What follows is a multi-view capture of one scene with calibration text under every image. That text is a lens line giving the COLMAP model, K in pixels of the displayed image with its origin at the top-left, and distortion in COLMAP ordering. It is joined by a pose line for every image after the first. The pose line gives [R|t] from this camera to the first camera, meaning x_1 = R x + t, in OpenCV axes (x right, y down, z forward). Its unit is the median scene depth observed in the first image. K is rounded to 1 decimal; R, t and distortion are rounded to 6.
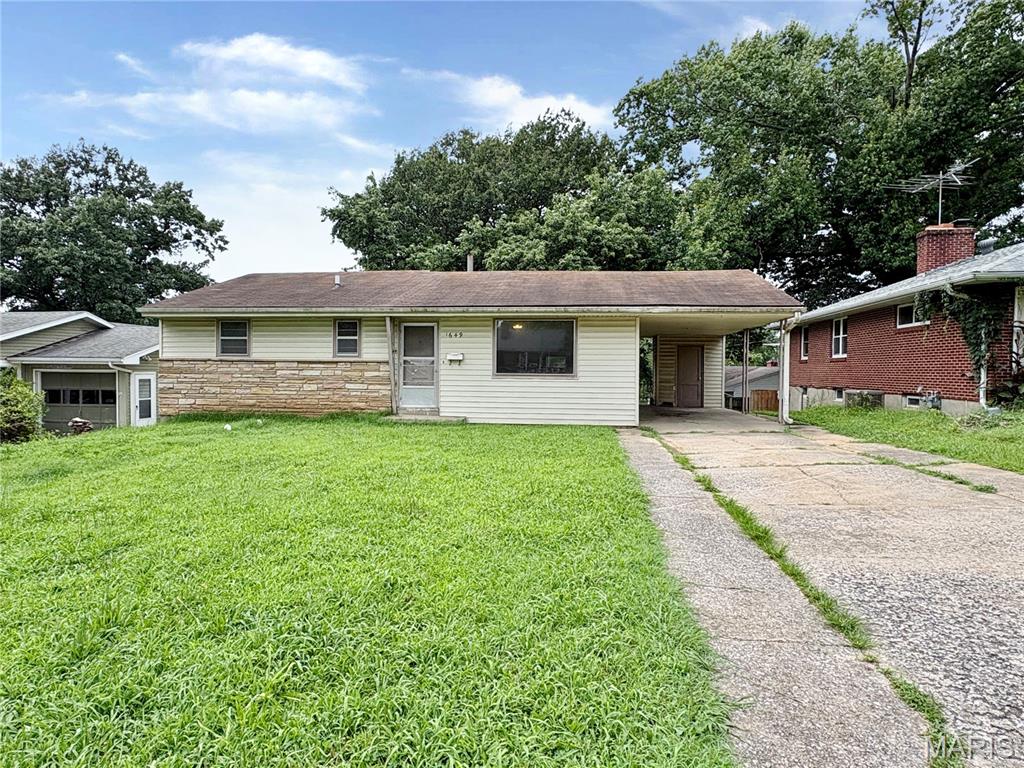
lens RADIAL K [[605.3, 0, 512.0], [0, 605.3, 384.0], [0, 0, 1]] dist [0.000889, 0.017400]
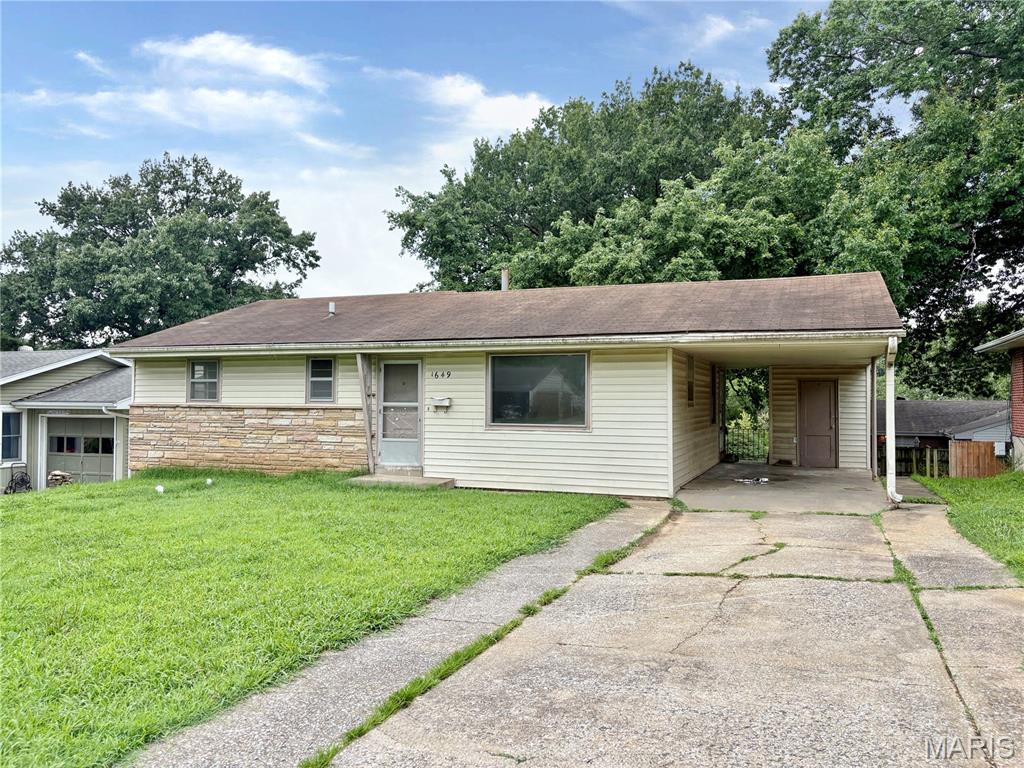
lens RADIAL K [[779.1, 0, 512.0], [0, 779.1, 384.0], [0, 0, 1]] dist [0.036579, 0.000525]
pose [[0.969357, -0.008744, -0.245500, 0.189066], [-0.002824, 0.998904, -0.046728, -0.016524], [0.245640, 0.045989, 0.968270, 0.028613]]
